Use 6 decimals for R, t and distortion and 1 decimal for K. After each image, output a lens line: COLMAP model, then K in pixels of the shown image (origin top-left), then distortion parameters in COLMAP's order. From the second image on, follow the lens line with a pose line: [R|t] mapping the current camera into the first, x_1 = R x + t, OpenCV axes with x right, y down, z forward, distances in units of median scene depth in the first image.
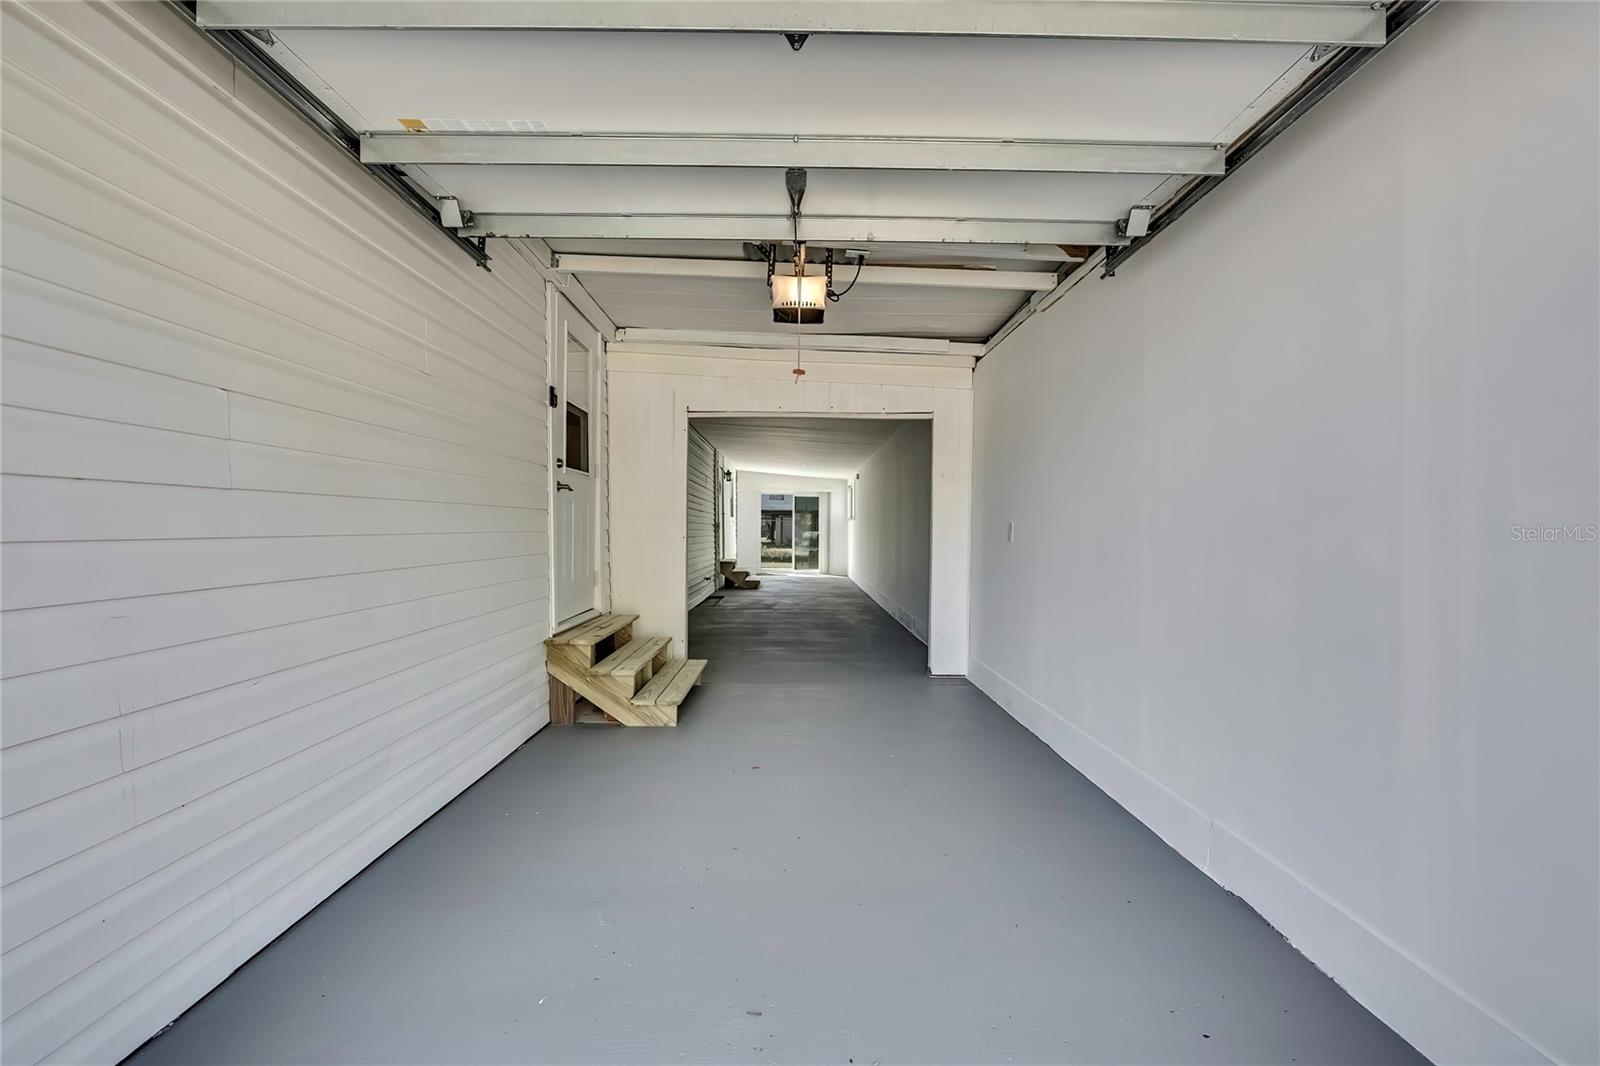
lens RADIAL K [[711.6, 0, 800.0], [0, 711.6, 533.0], [0, 0, 1]] dist [-0.001314, -0.000361]
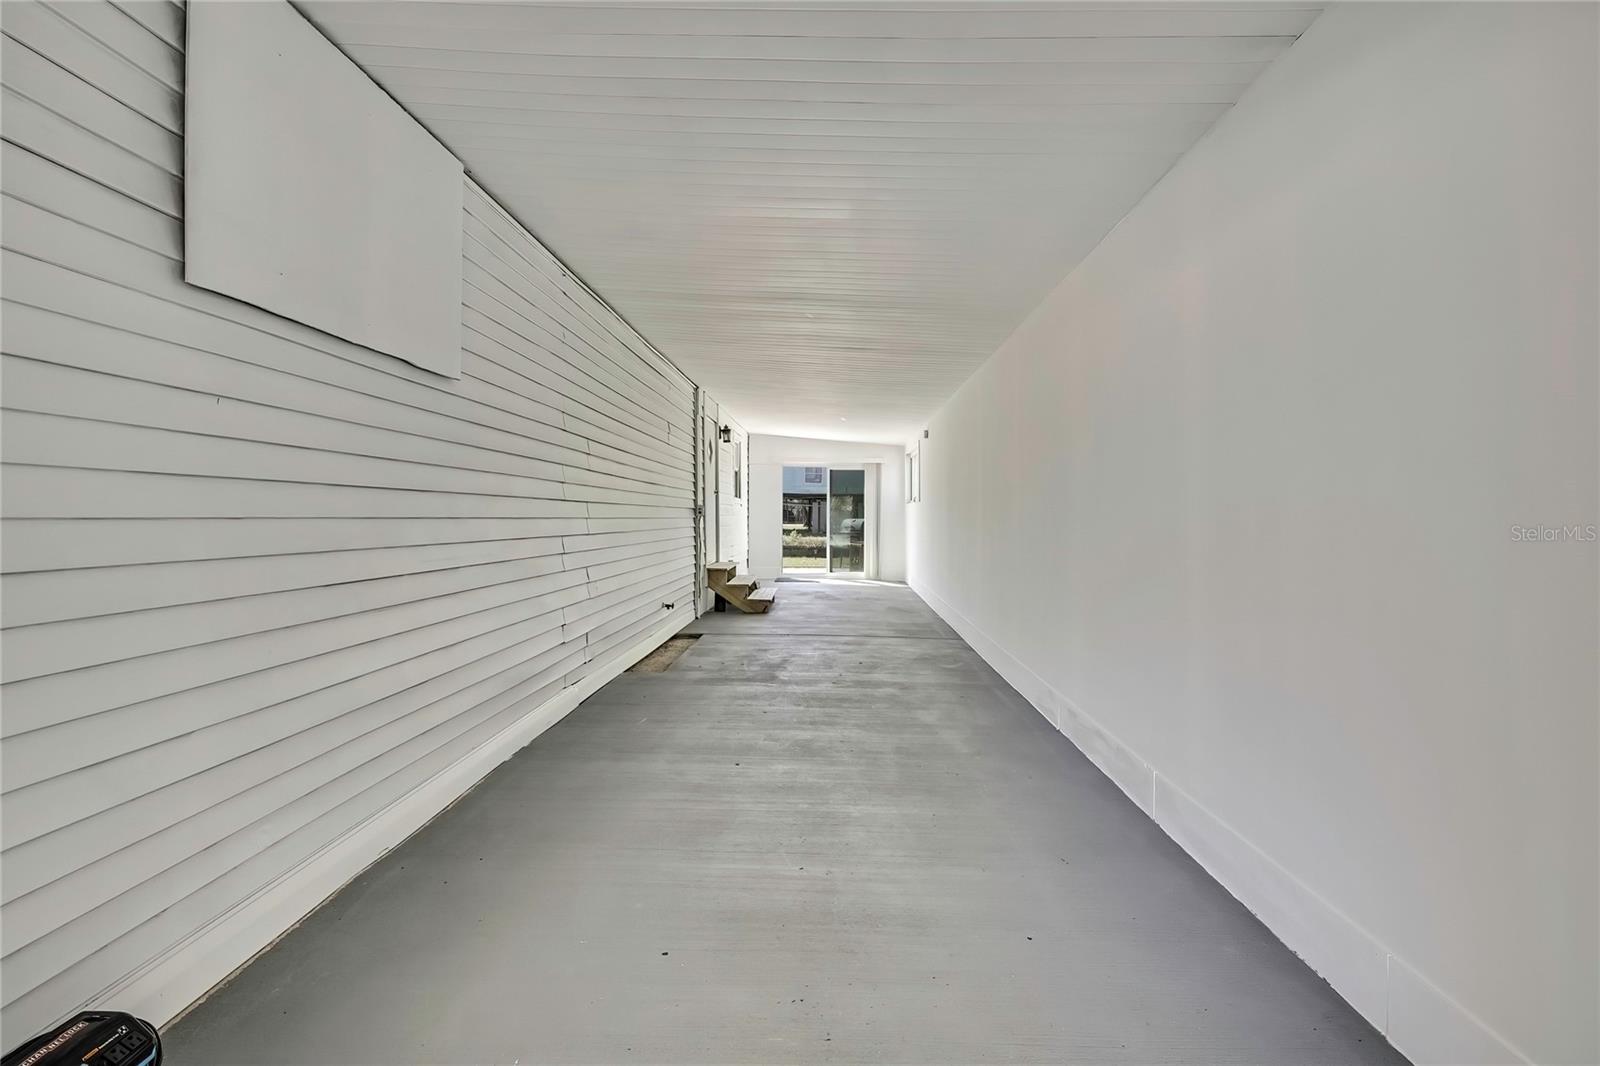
lens RADIAL K [[711.6, 0, 800.0], [0, 711.6, 533.0], [0, 0, 1]] dist [-0.001314, -0.000361]
pose [[0.998402, -0.000660, -0.056508, 0.002844], [0.001806, 0.999794, 0.020219, -0.002732], [0.056483, -0.020289, 0.998197, 0.306369]]
